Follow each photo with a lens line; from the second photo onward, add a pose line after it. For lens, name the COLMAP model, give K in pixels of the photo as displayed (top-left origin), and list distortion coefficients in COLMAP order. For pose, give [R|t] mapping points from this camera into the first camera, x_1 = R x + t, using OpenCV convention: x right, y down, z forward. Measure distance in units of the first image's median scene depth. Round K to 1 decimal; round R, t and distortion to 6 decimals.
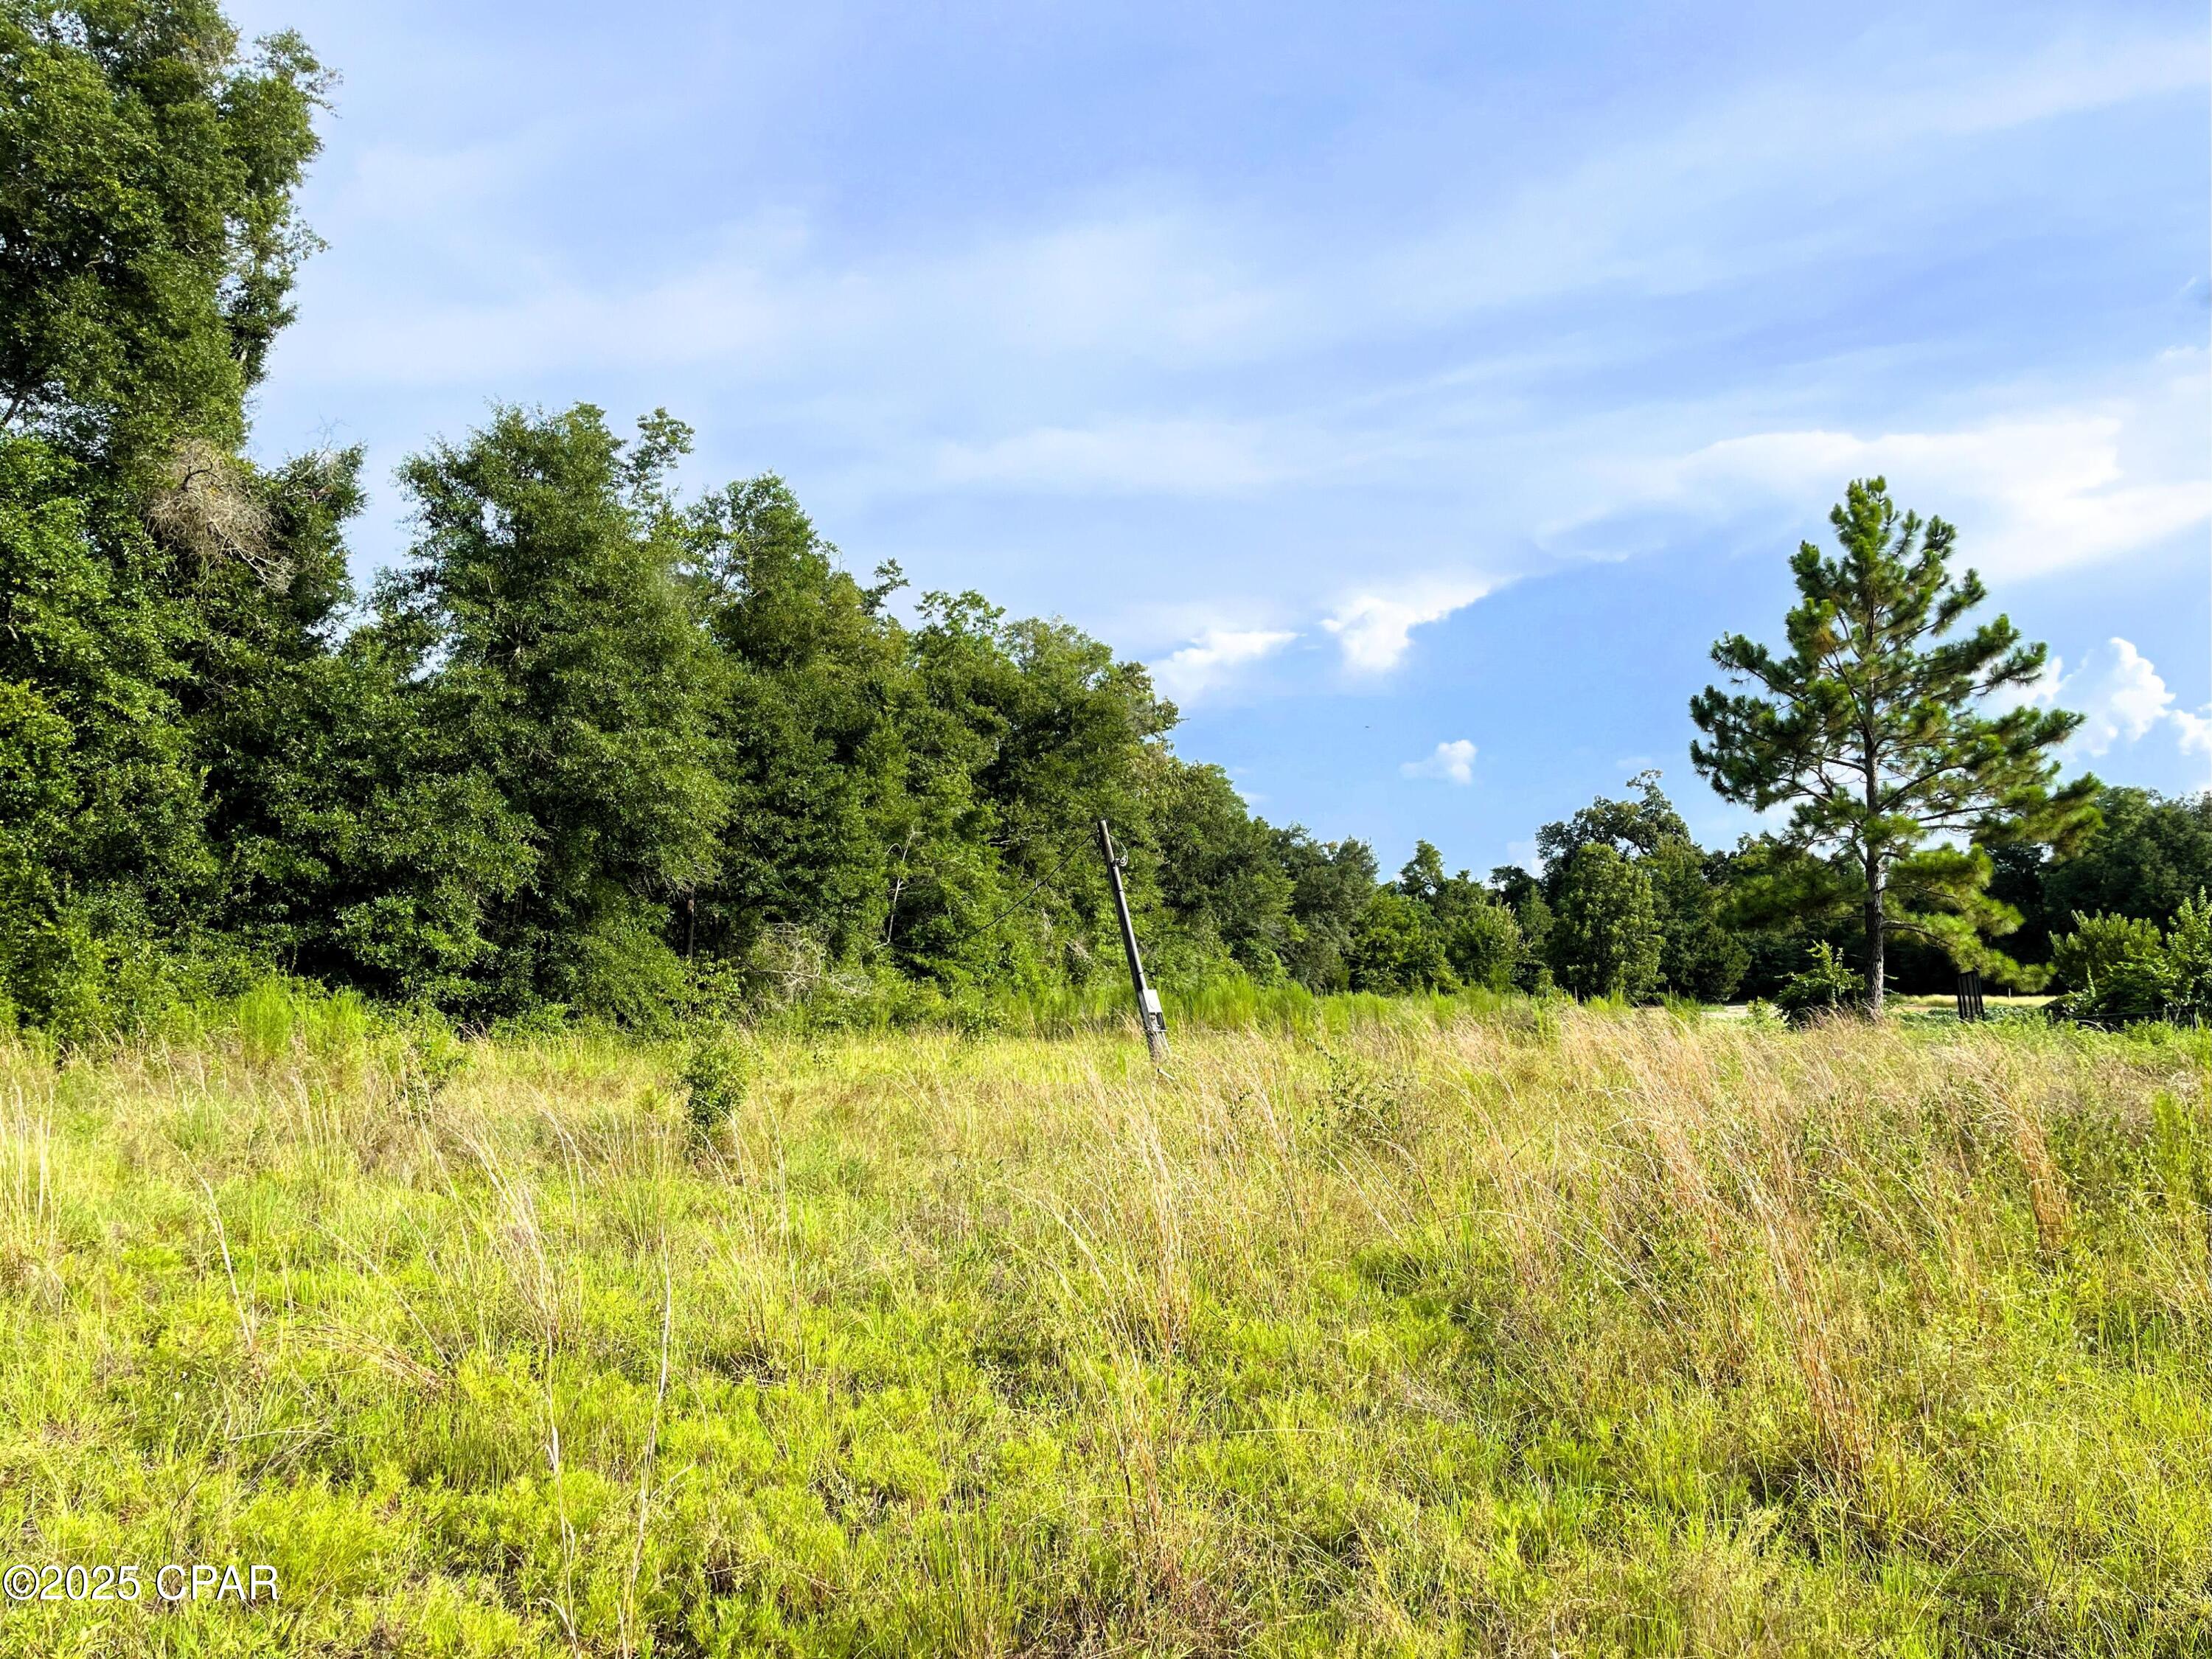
lens RADIAL K [[1687.1, 0, 1106.0], [0, 1687.1, 829.5], [0, 0, 1]] dist [0.084886, -0.001601]
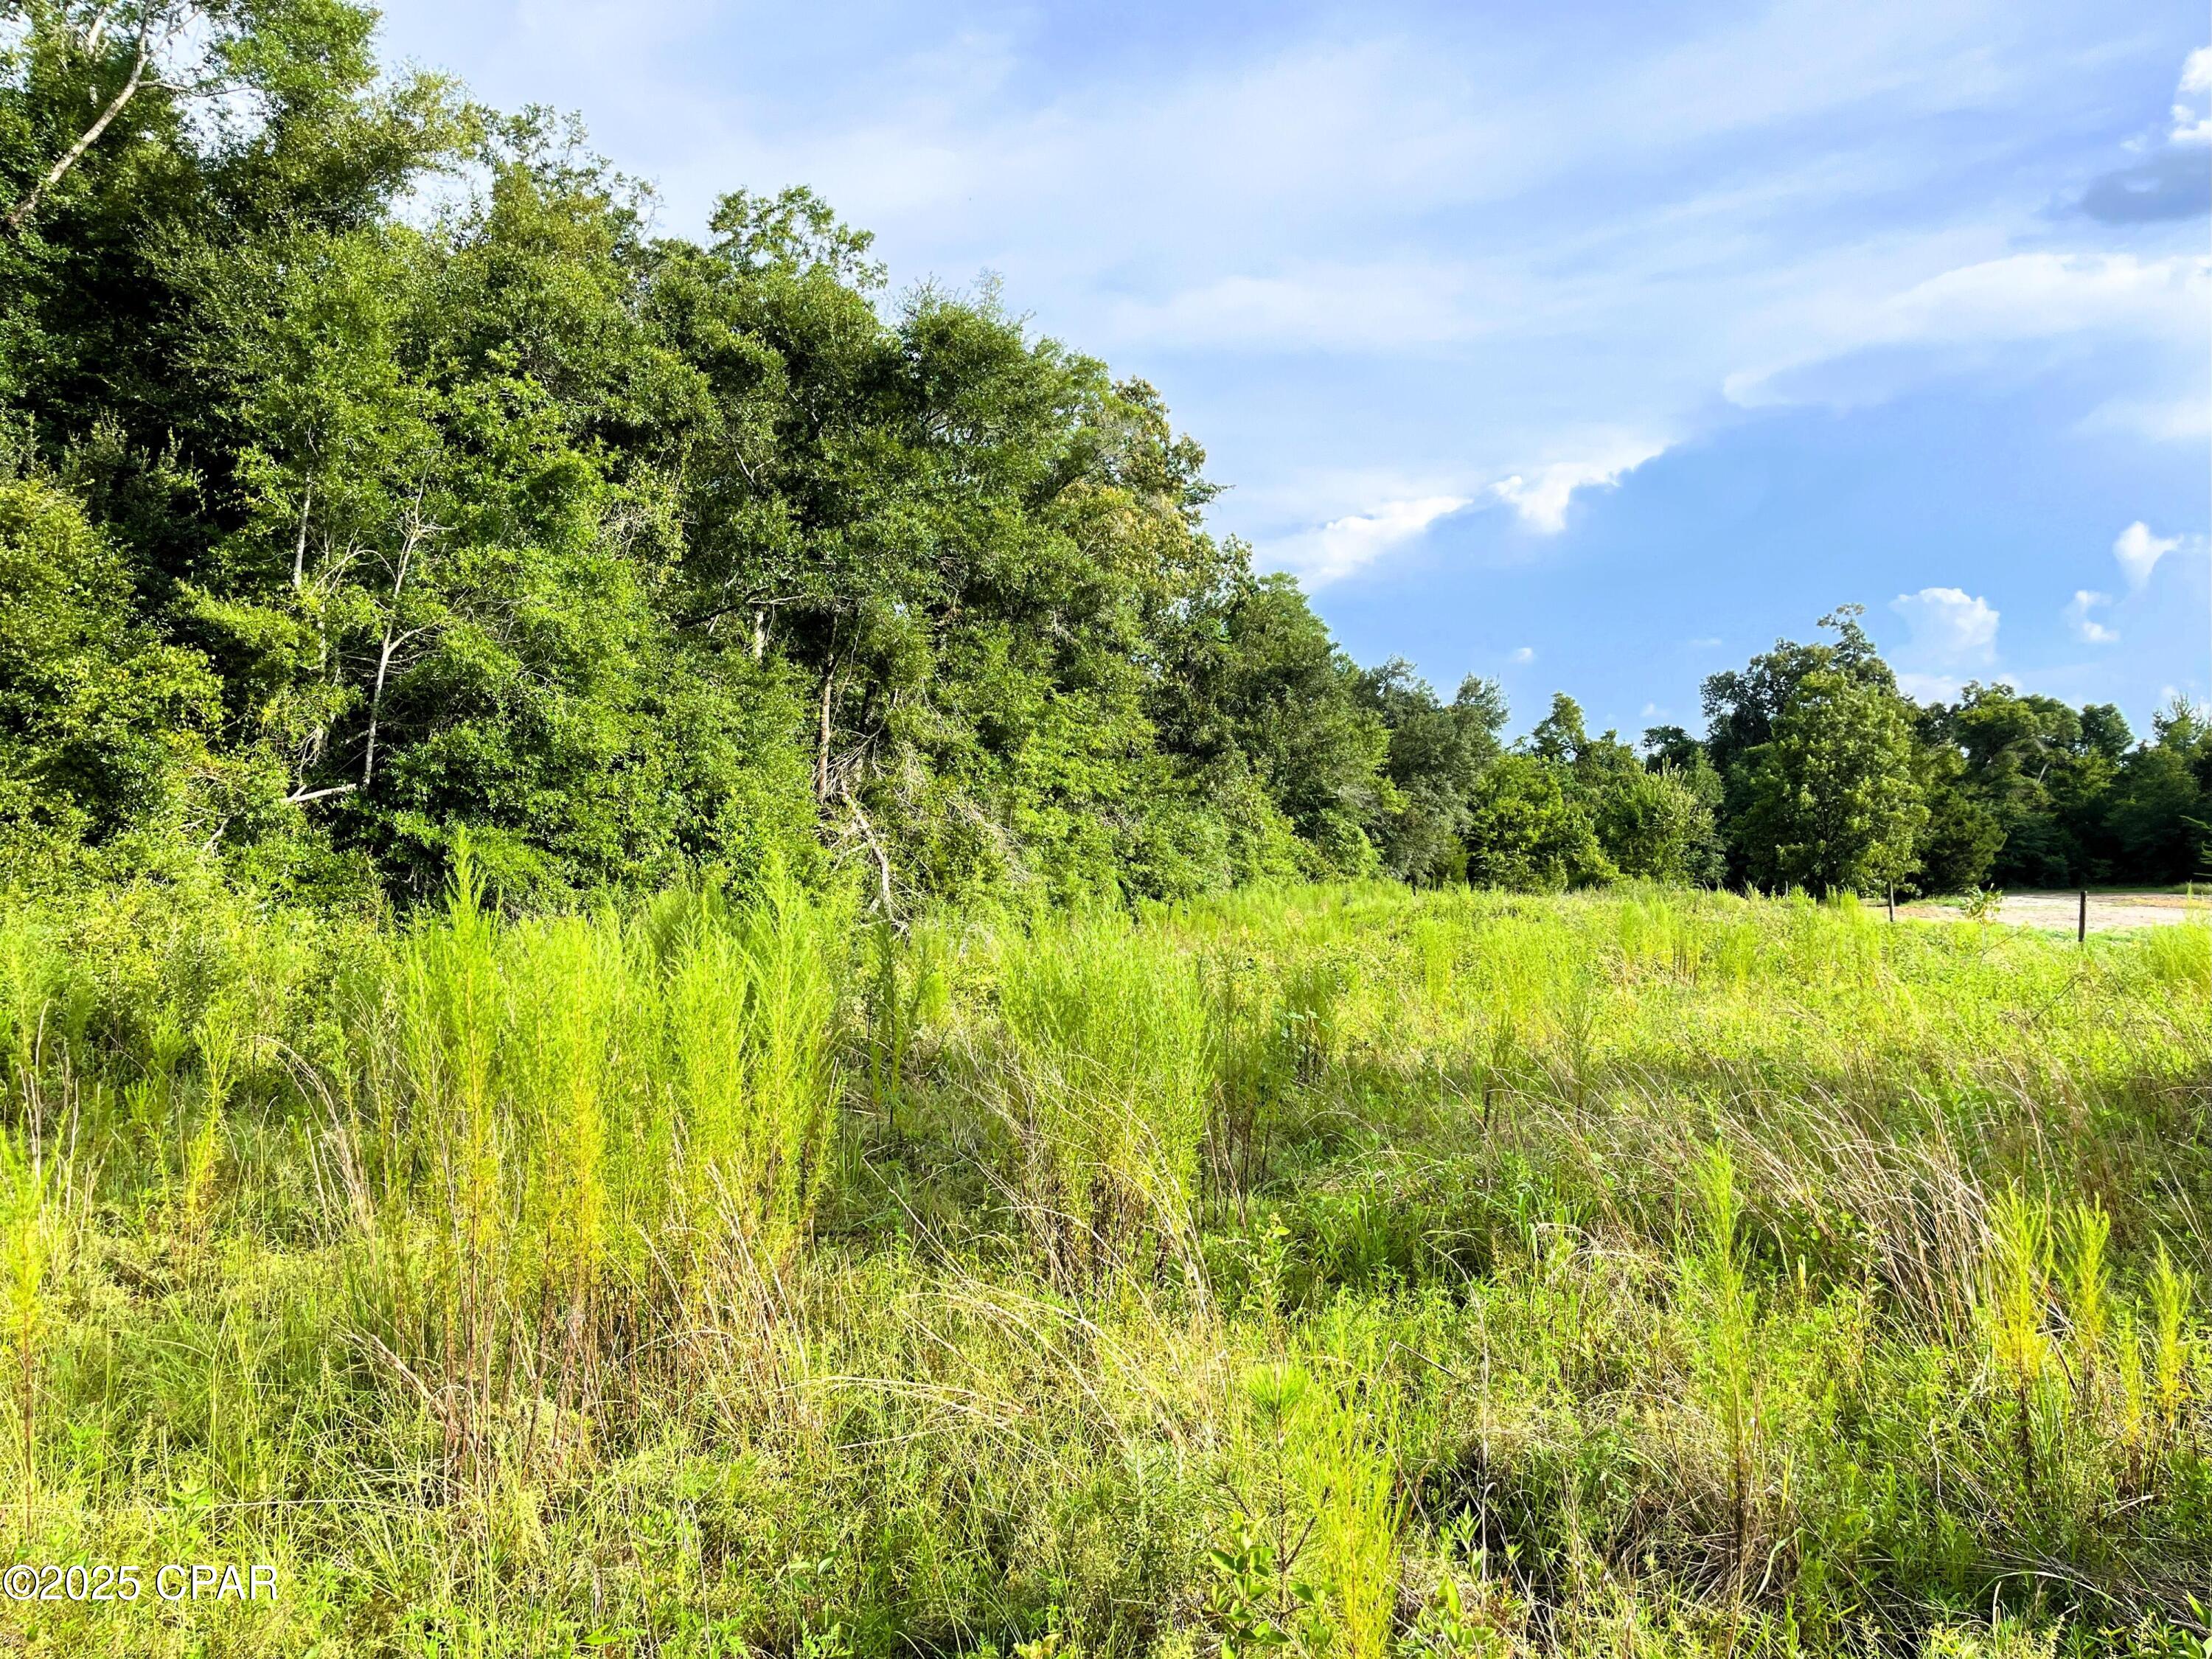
lens RADIAL K [[1706.3, 0, 1106.0], [0, 1706.3, 829.5], [0, 0, 1]] dist [0.041916, 0.004410]
pose [[0.997833, -0.000299, -0.065795, 0.031738], [0.004862, 0.997591, 0.069205, 0.018050], [0.065615, -0.069375, 0.995430, 0.219580]]
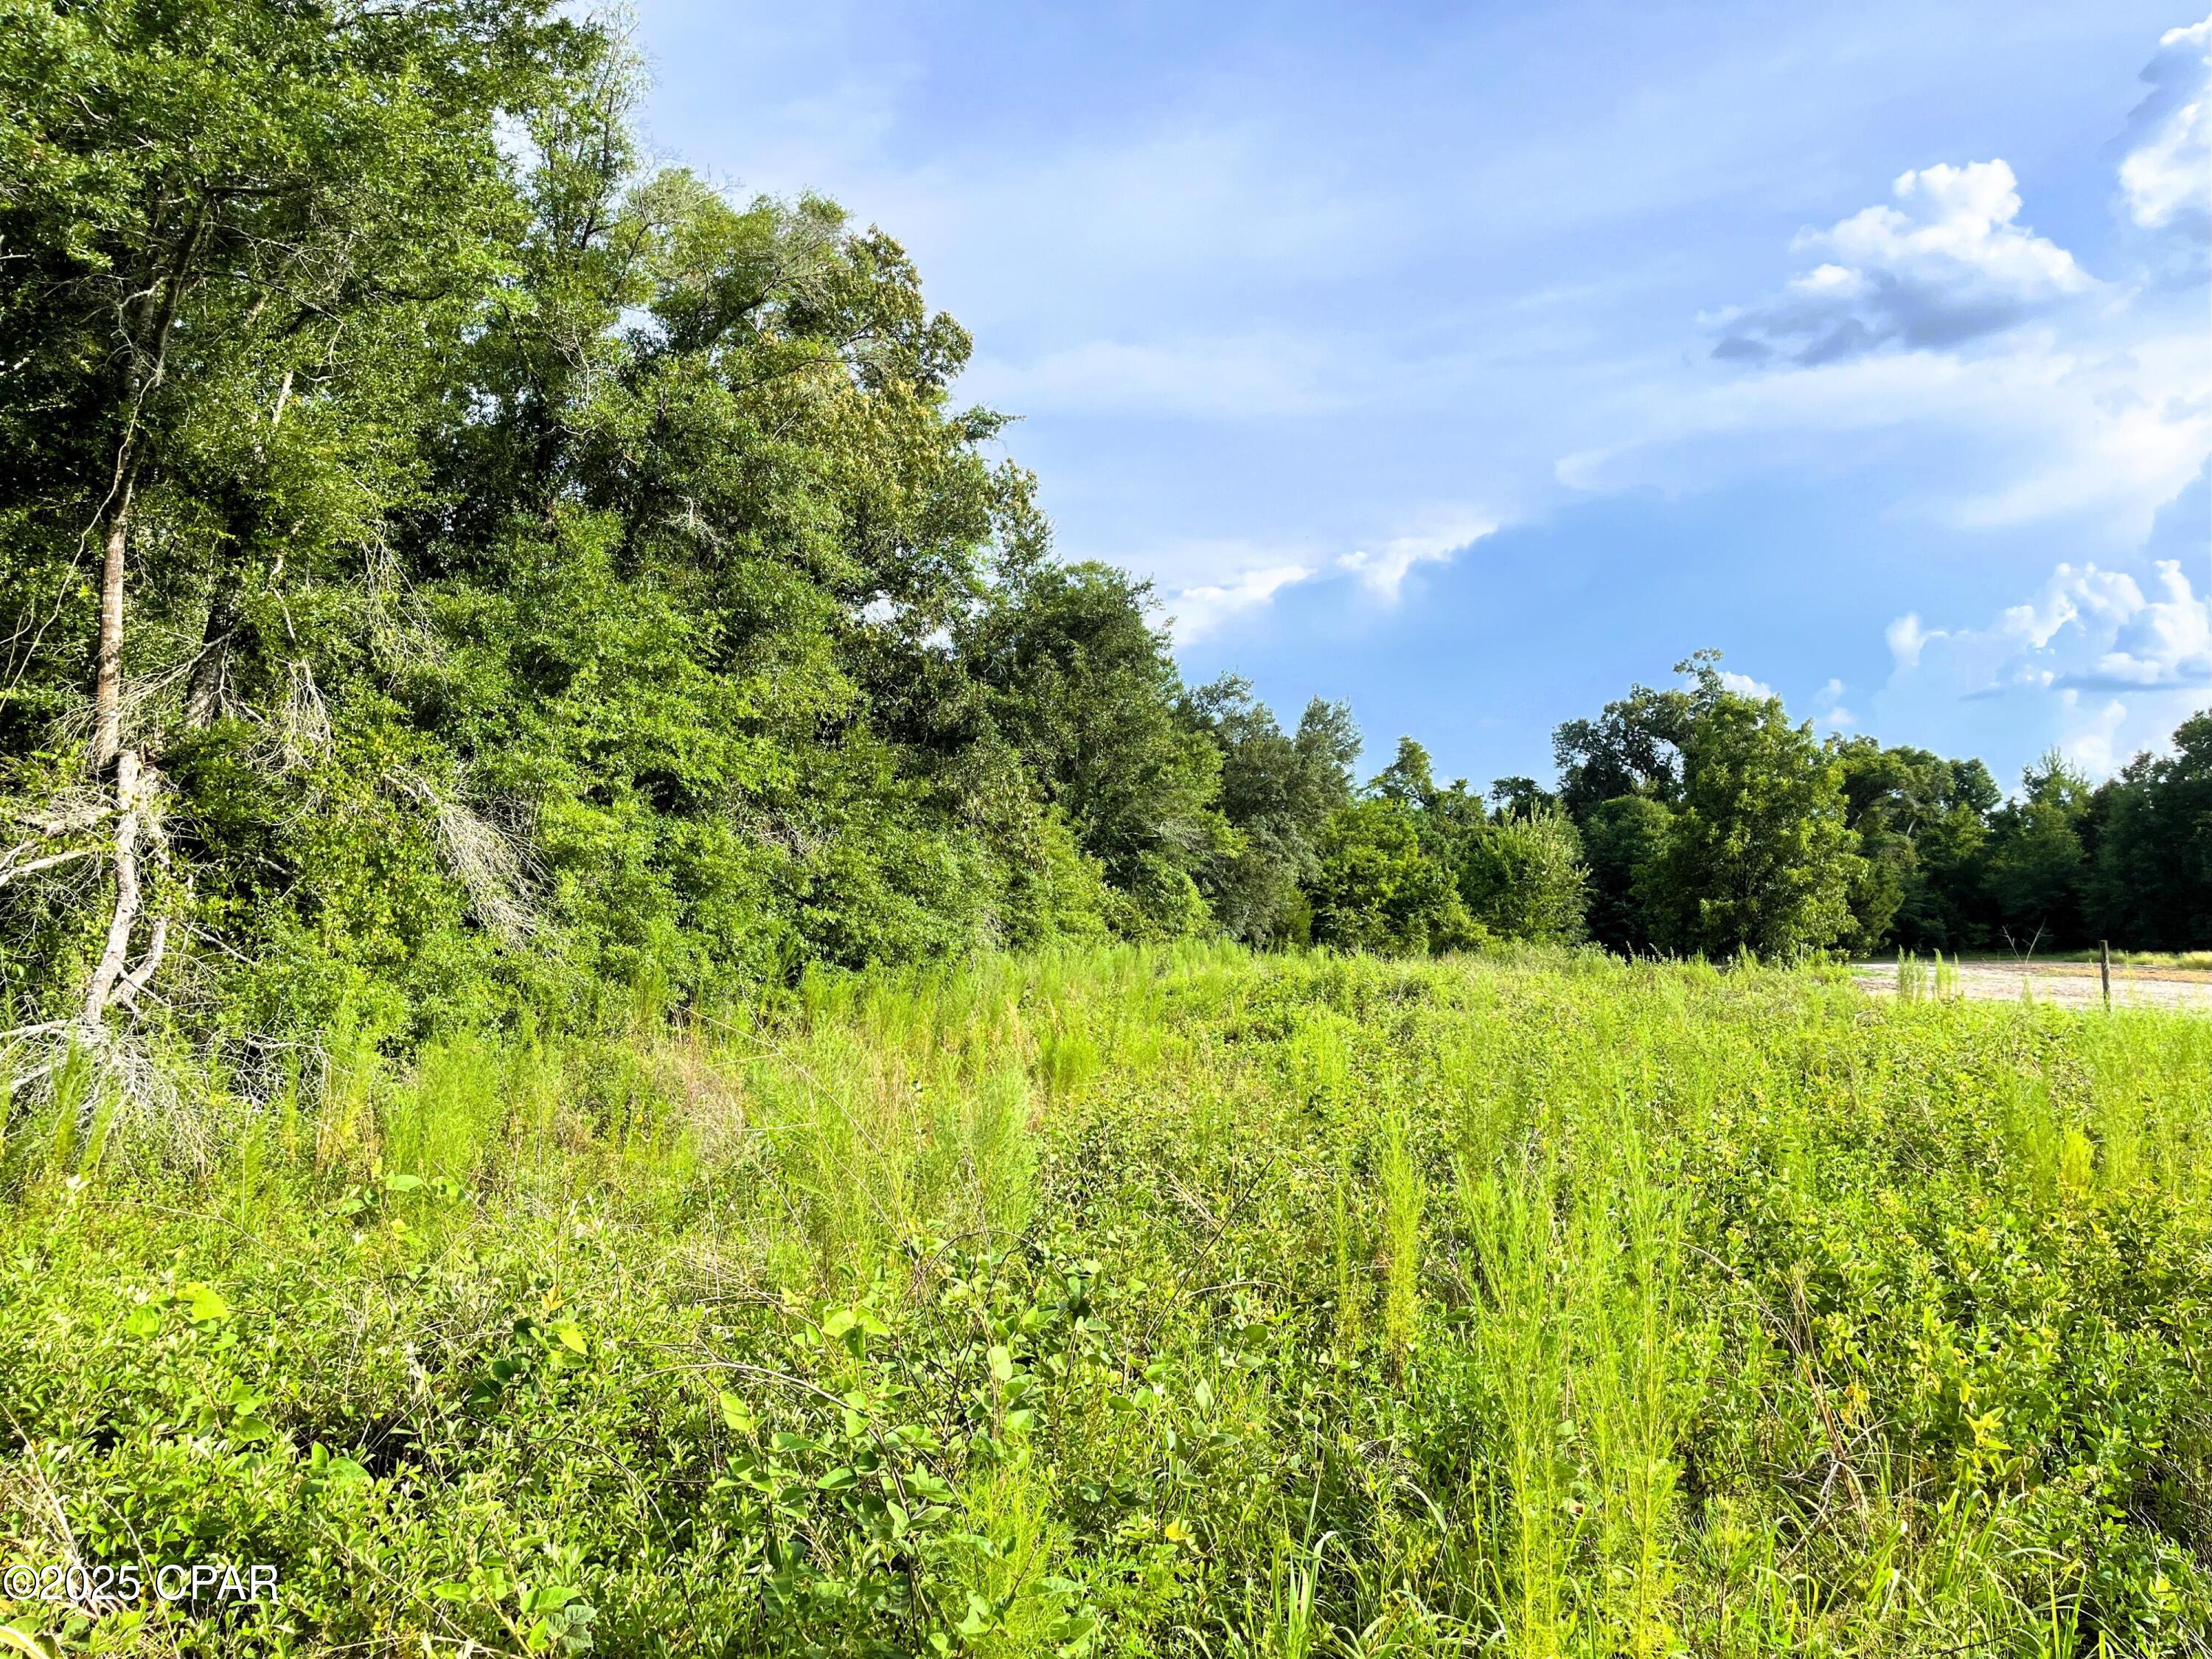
lens RADIAL K [[1687.1, 0, 1106.0], [0, 1687.1, 829.5], [0, 0, 1]] dist [0.084886, -0.001601]
pose [[0.999477, 0.007741, 0.031383, 0.043527], [-0.008749, 0.999446, 0.032114, 0.031581], [-0.031117, -0.032372, 0.998991, 0.348996]]
